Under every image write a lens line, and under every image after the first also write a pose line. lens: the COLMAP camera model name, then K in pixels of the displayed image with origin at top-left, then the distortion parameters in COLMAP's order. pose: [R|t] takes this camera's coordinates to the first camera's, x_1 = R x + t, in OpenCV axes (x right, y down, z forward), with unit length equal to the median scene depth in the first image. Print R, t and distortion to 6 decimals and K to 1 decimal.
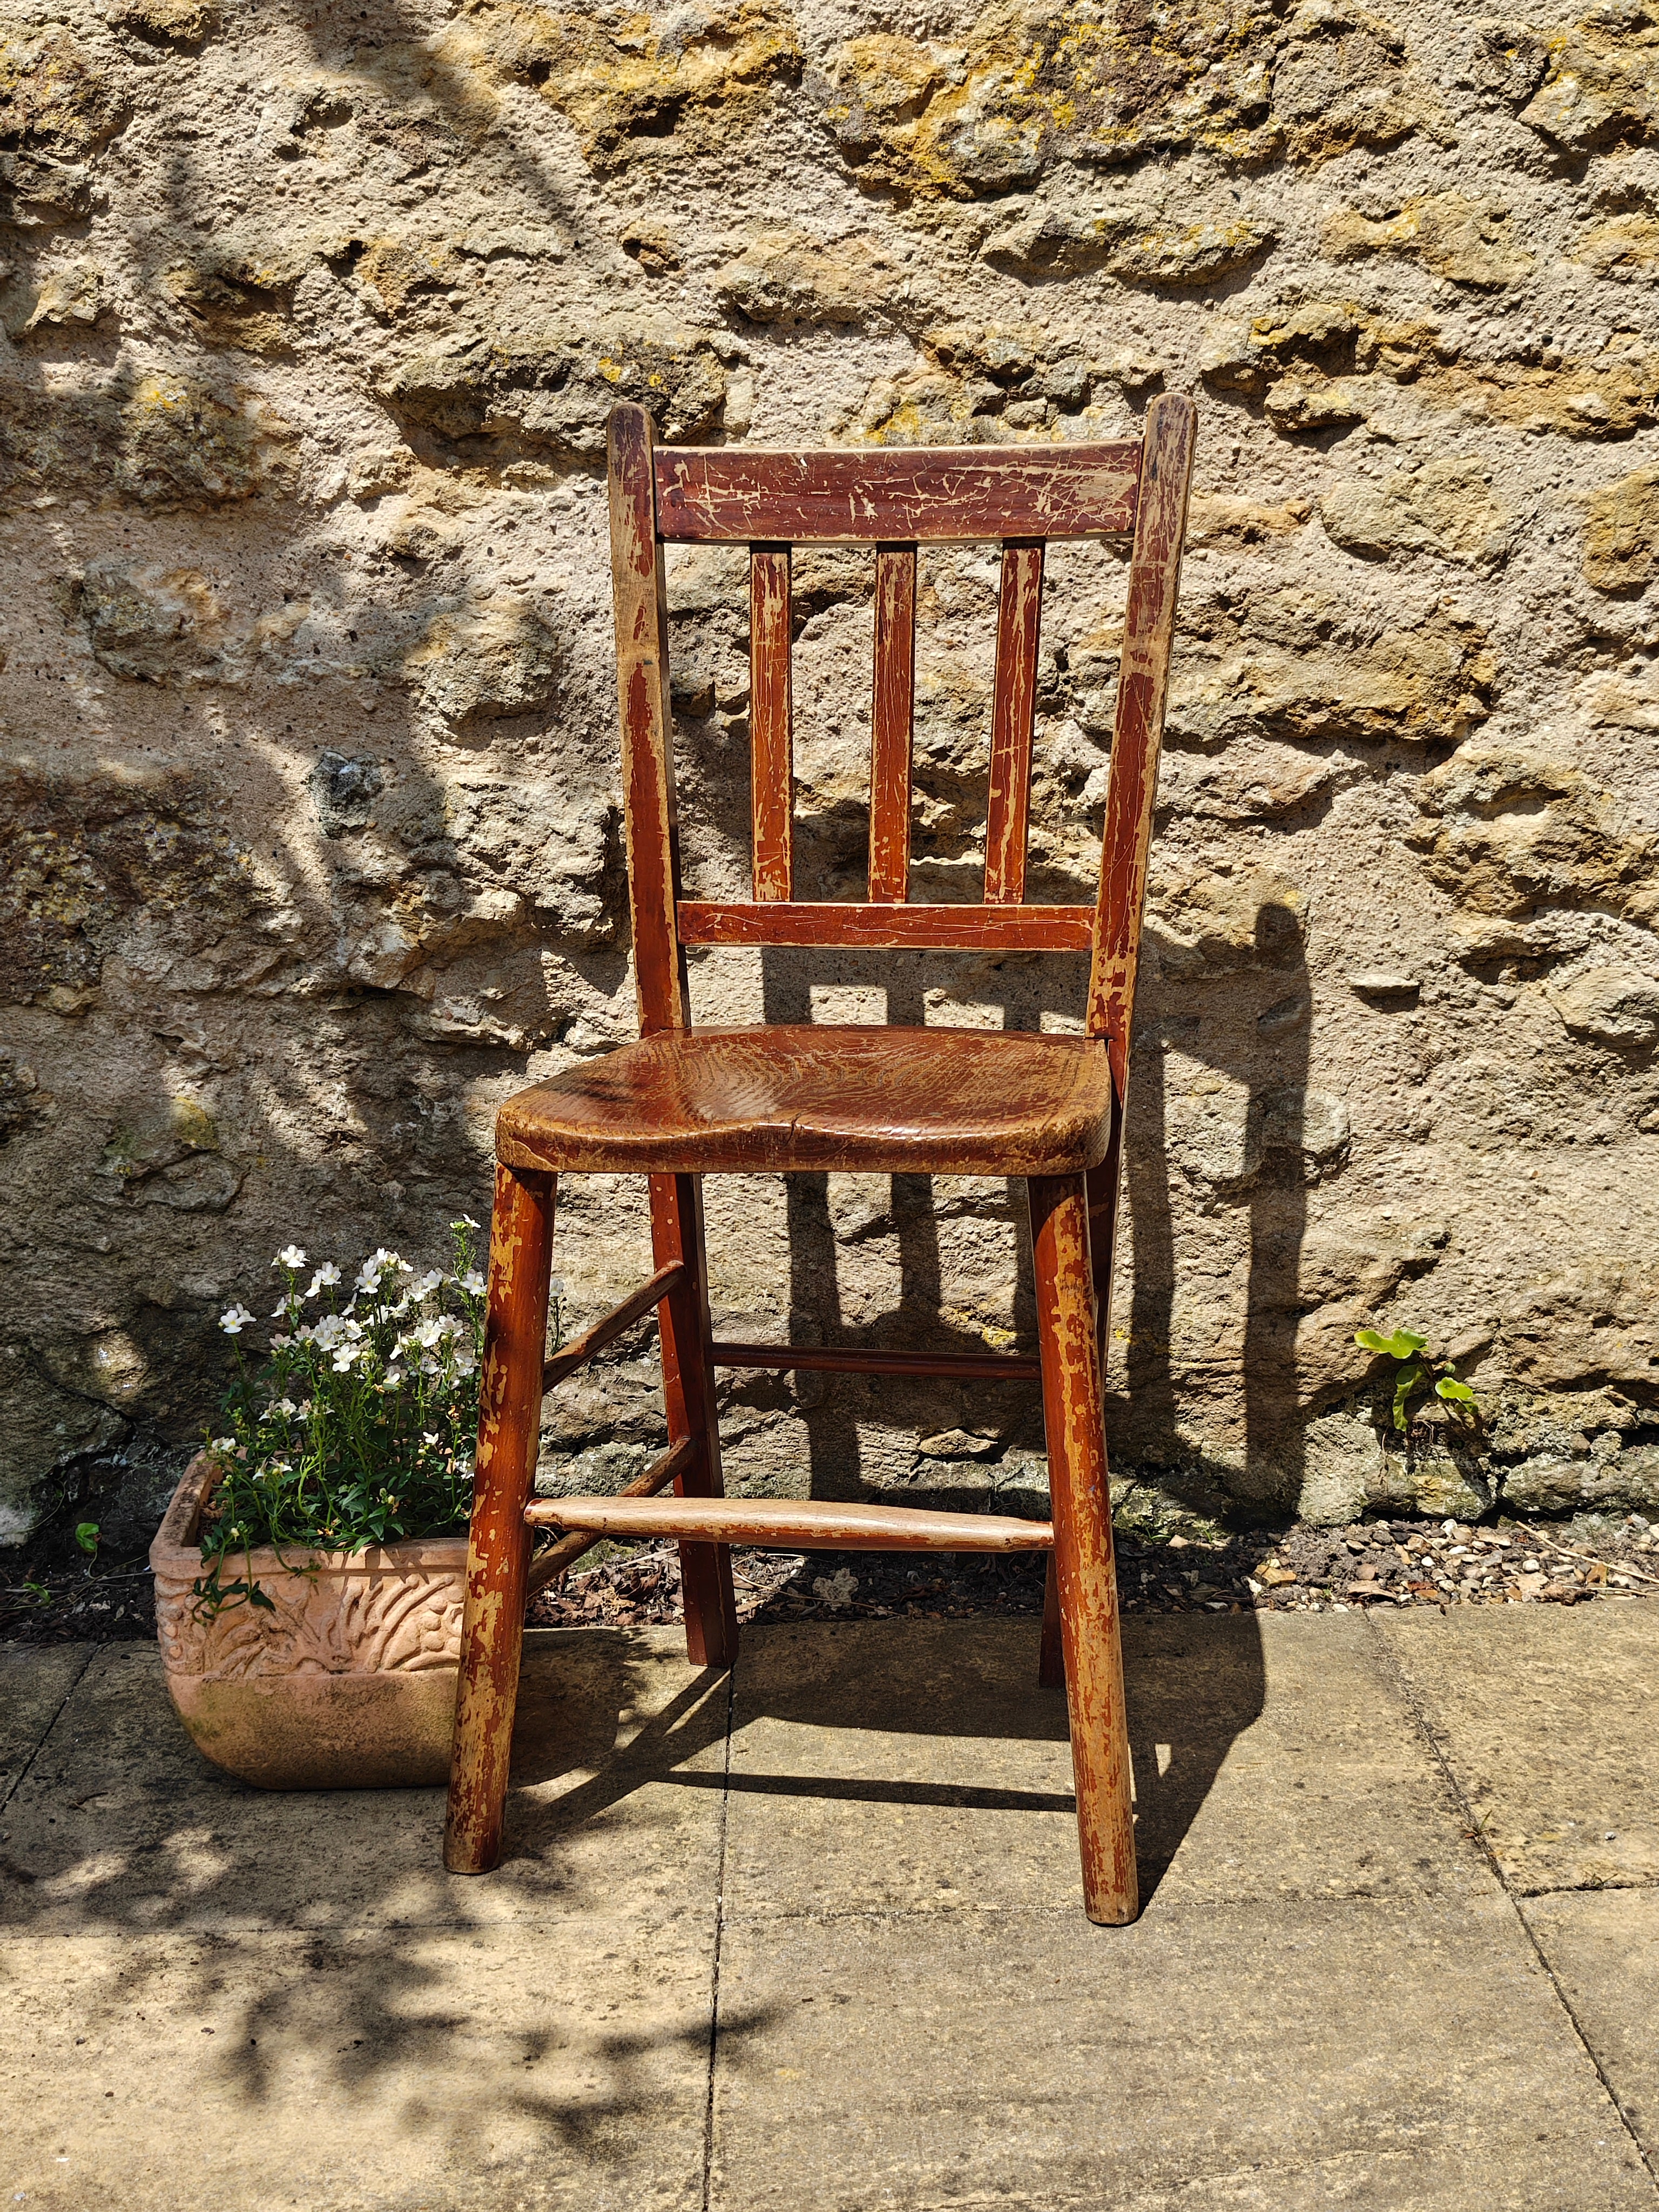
lens RADIAL K [[3003.2, 0, 829.5], [0, 3003.2, 1106.0], [0, 0, 1]] dist [0.294412, -1.523089]
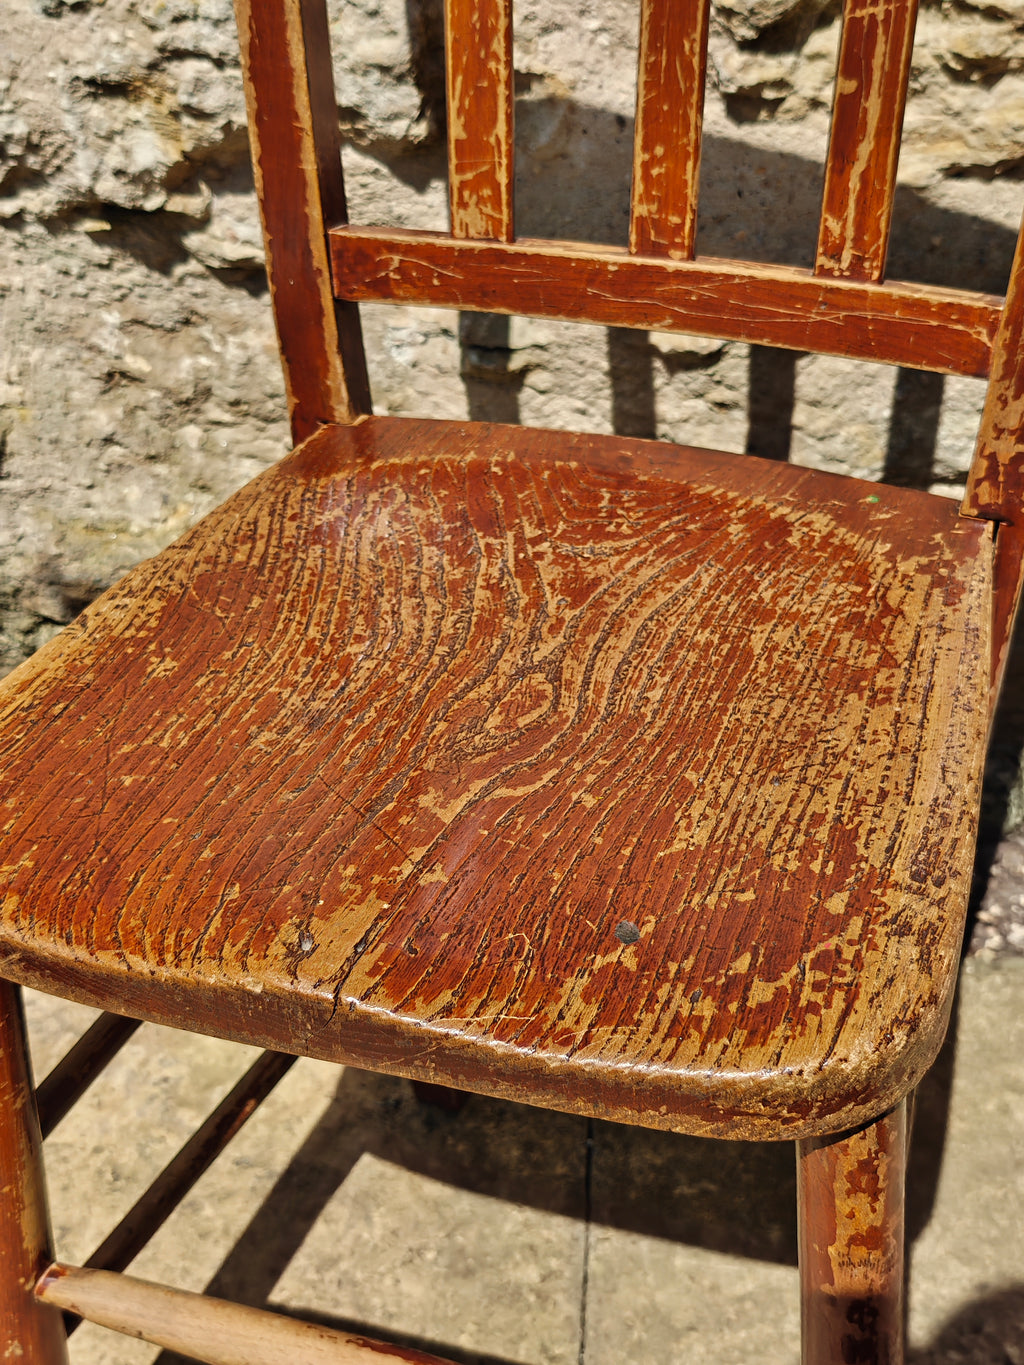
lens RADIAL K [[1920.0, 0, 516.7], [0, 1920.0, 703.0], [0, 0, 1]] dist [0.246465, -1.255608]
pose [[0.996597, 0.019520, -0.080086, -0.011669], [0.015212, 0.911319, 0.411420, -0.130816], [0.081015, -0.411238, 0.907921, 0.526006]]
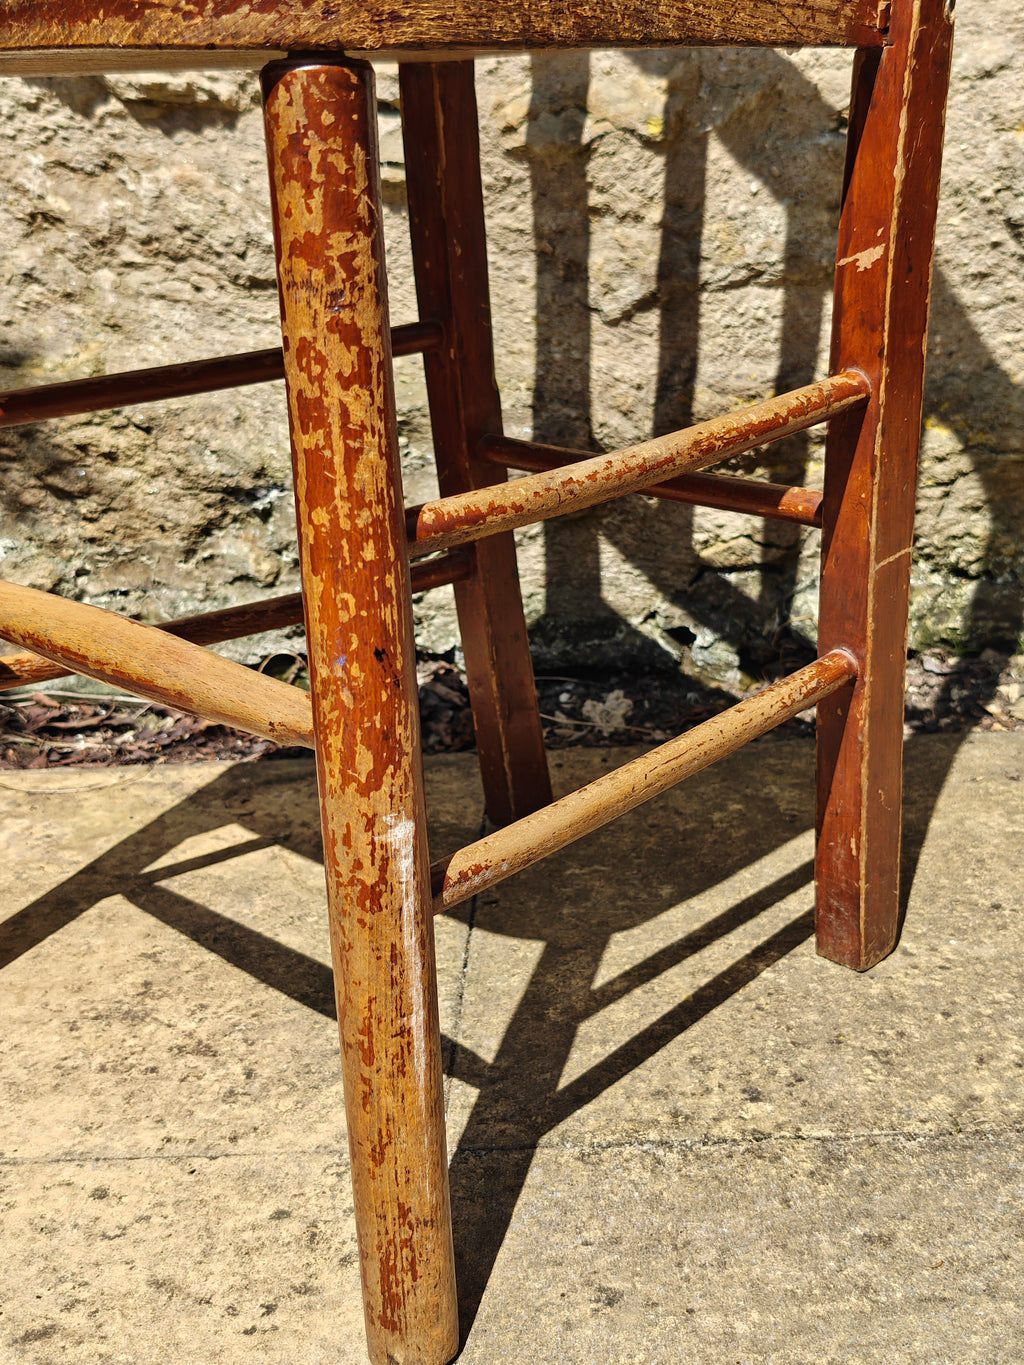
lens RADIAL K [[1890.6, 0, 522.9], [0, 1890.6, 675.4], [0, 0, 1]] dist [0.189457, -0.908383]
pose [[0.998358, -0.017473, -0.054555, 0.007880], [0.024155, 0.991946, 0.124337, 0.081524], [0.051943, -0.125451, 0.990739, 0.462416]]
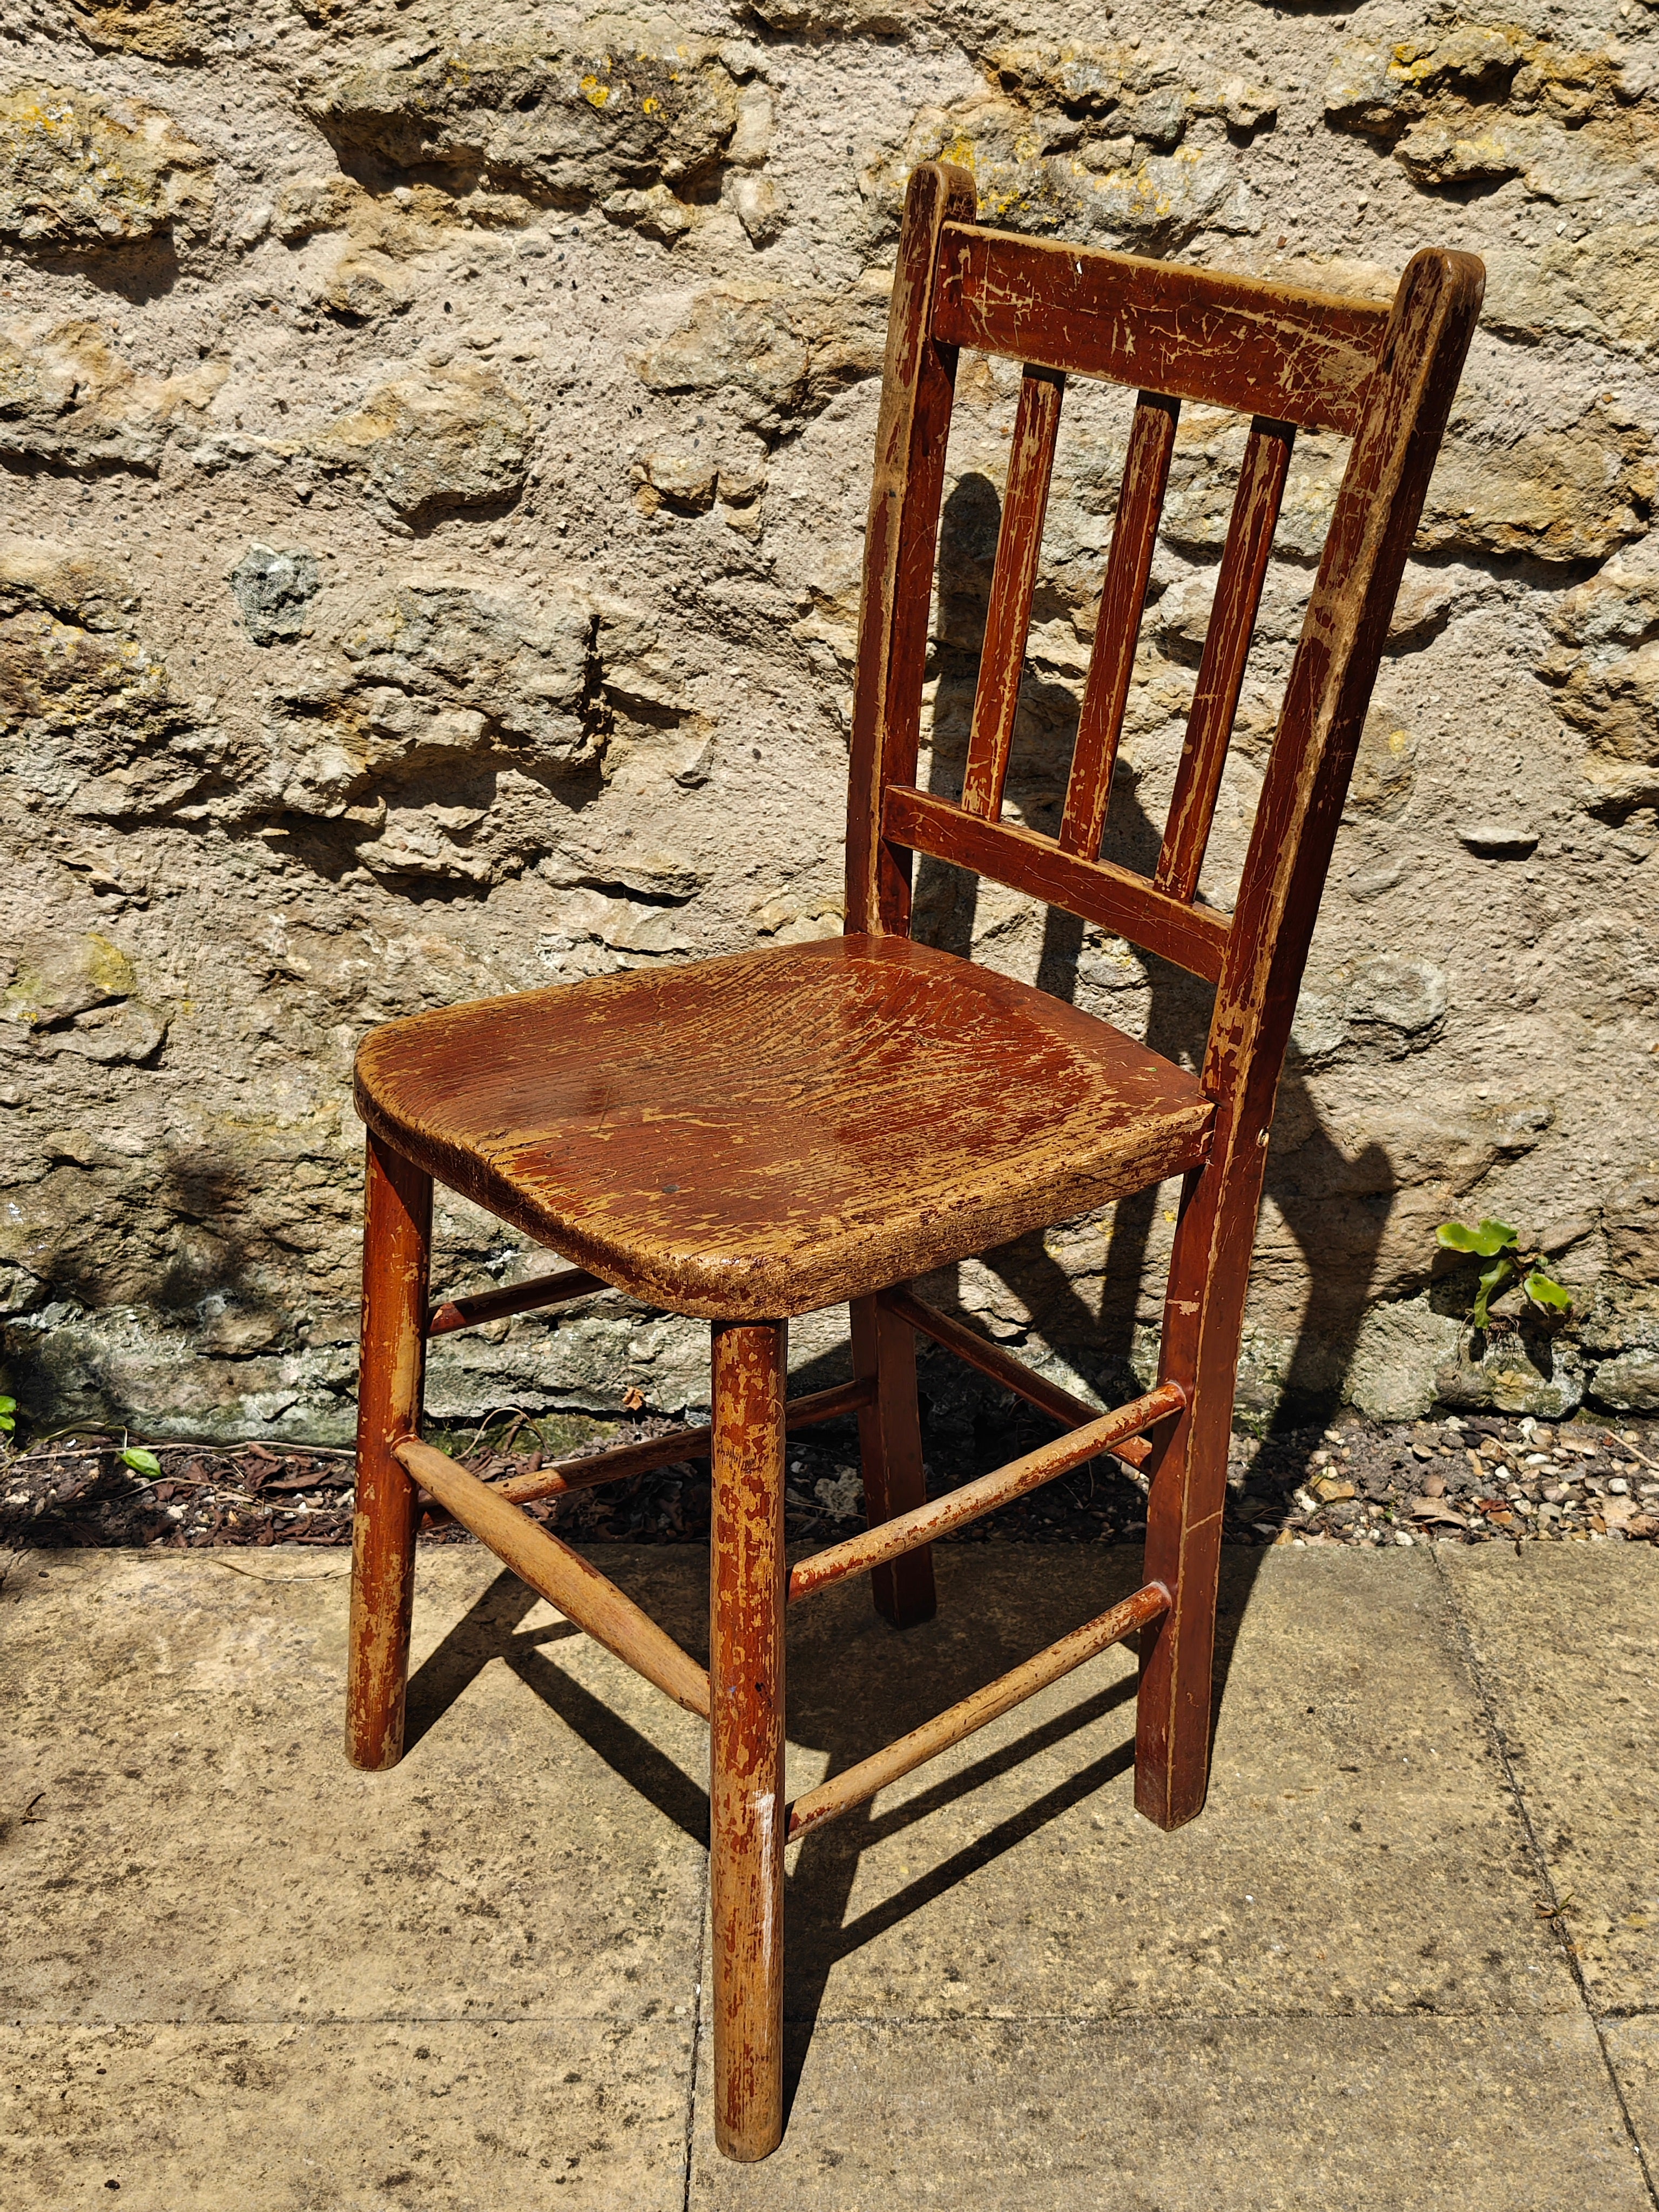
lens RADIAL K [[3031.6, 0, 850.1], [0, 3031.6, 1088.6], [0, 0, 1]] dist [0.198014, -0.943089]
pose [[0.999718, 0.023522, 0.003402, -0.000943], [-0.023730, 0.979949, 0.197833, -0.142298], [0.001320, -0.197857, 0.980230, 0.147846]]
